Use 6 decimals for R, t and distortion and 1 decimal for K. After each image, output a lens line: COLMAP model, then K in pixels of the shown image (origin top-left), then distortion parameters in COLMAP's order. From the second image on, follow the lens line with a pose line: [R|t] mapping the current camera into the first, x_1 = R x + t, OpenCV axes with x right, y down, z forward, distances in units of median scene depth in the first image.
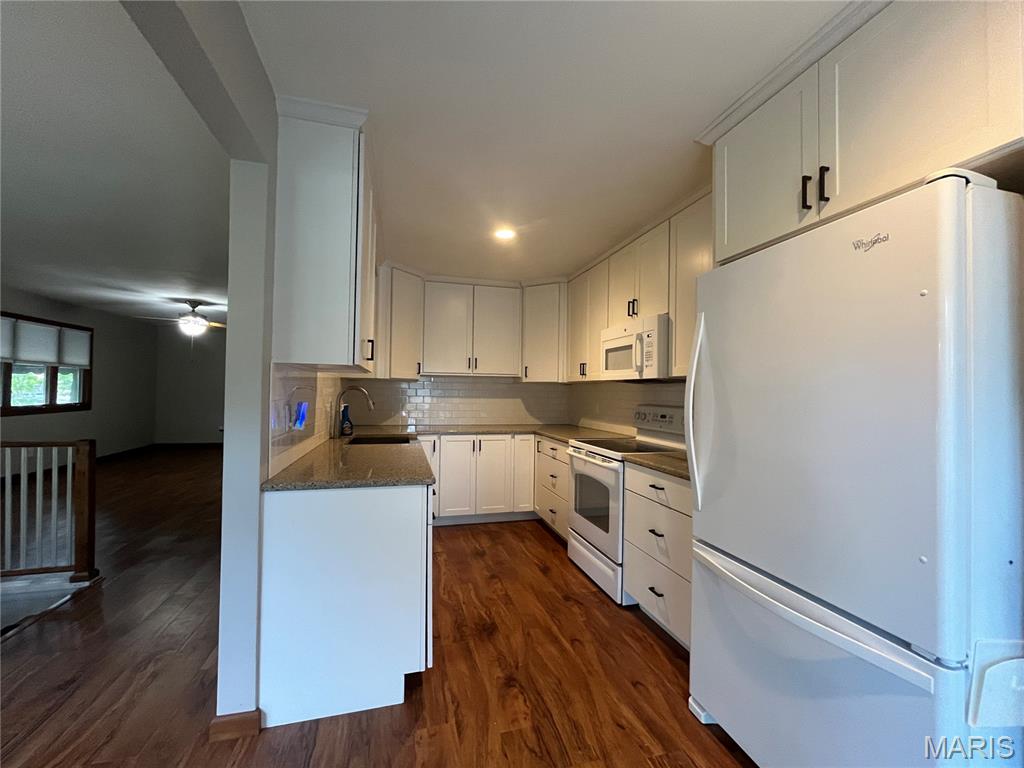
lens RADIAL K [[414.1, 0, 509.7], [0, 414.1, 384.7], [0, 0, 1]] dist [-0.002513, 0.000596]
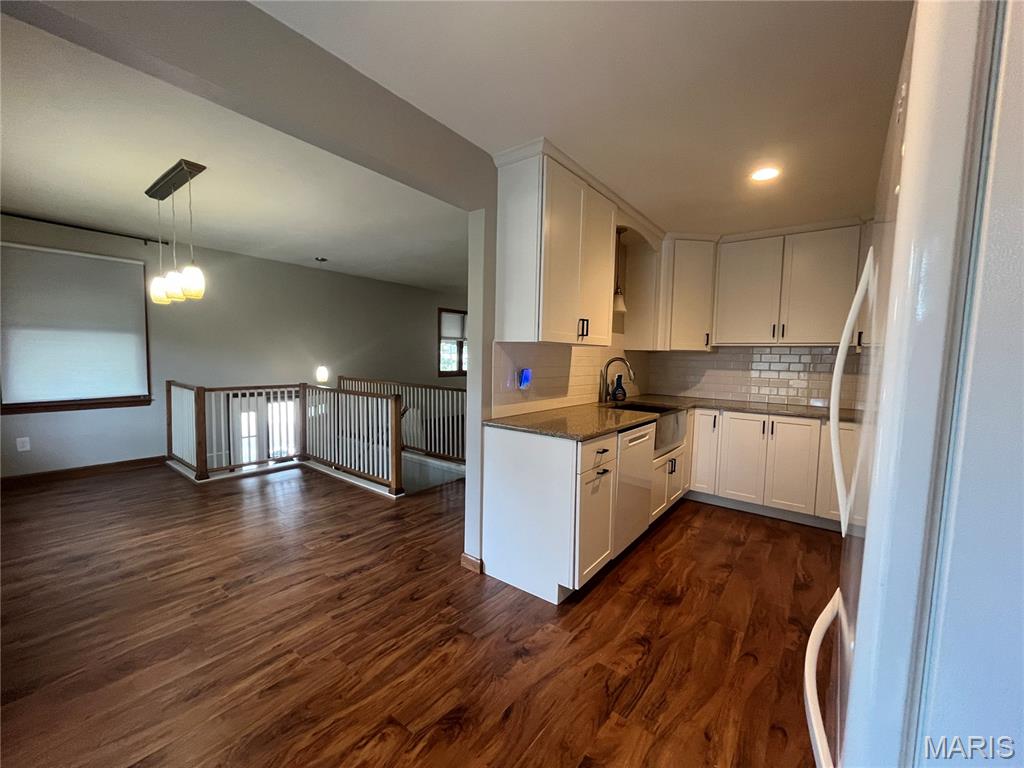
lens RADIAL K [[414.1, 0, 509.7], [0, 414.1, 384.7], [0, 0, 1]] dist [-0.002513, 0.000596]
pose [[0.606476, 0.054272, -0.793248, 0.489197], [0.000100, 0.997662, 0.068334, -0.000495], [0.795102, -0.041523, 0.605053, 0.103359]]
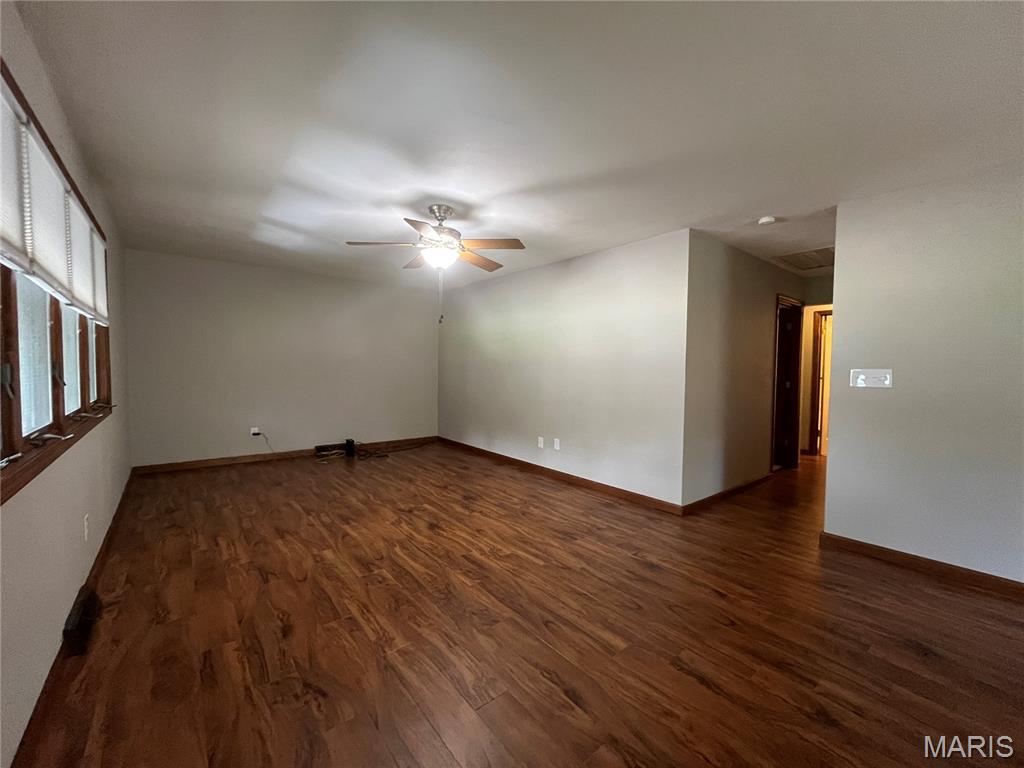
lens RADIAL K [[414.1, 0, 509.7], [0, 414.1, 384.7], [0, 0, 1]] dist [-0.002513, 0.000596]
pose [[0.912574, -0.024614, 0.408169, -2.340076], [-0.002483, 0.997835, 0.065723, -0.011478], [-0.408903, -0.060991, 0.910537, 1.163951]]
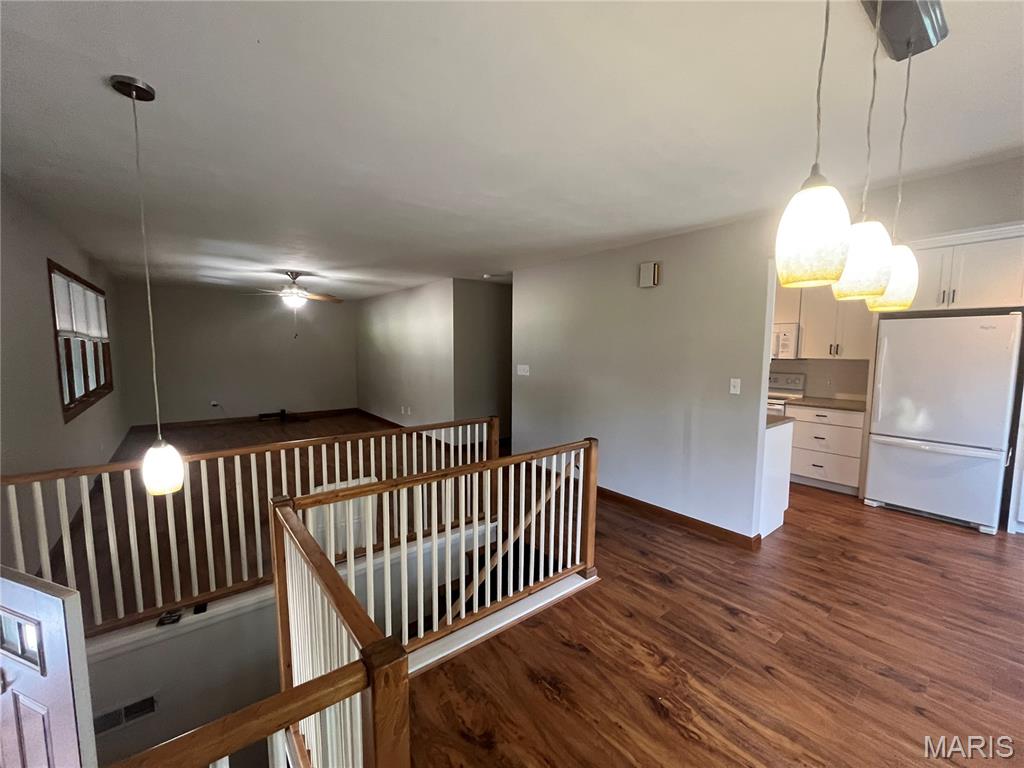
lens RADIAL K [[414.1, 0, 509.7], [0, 414.1, 384.7], [0, 0, 1]] dist [-0.002513, 0.000596]
pose [[0.918873, -0.047486, 0.391687, -1.782542], [0.002129, 0.993313, 0.115429, -0.136943], [-0.394549, -0.105231, 0.912830, -0.226057]]
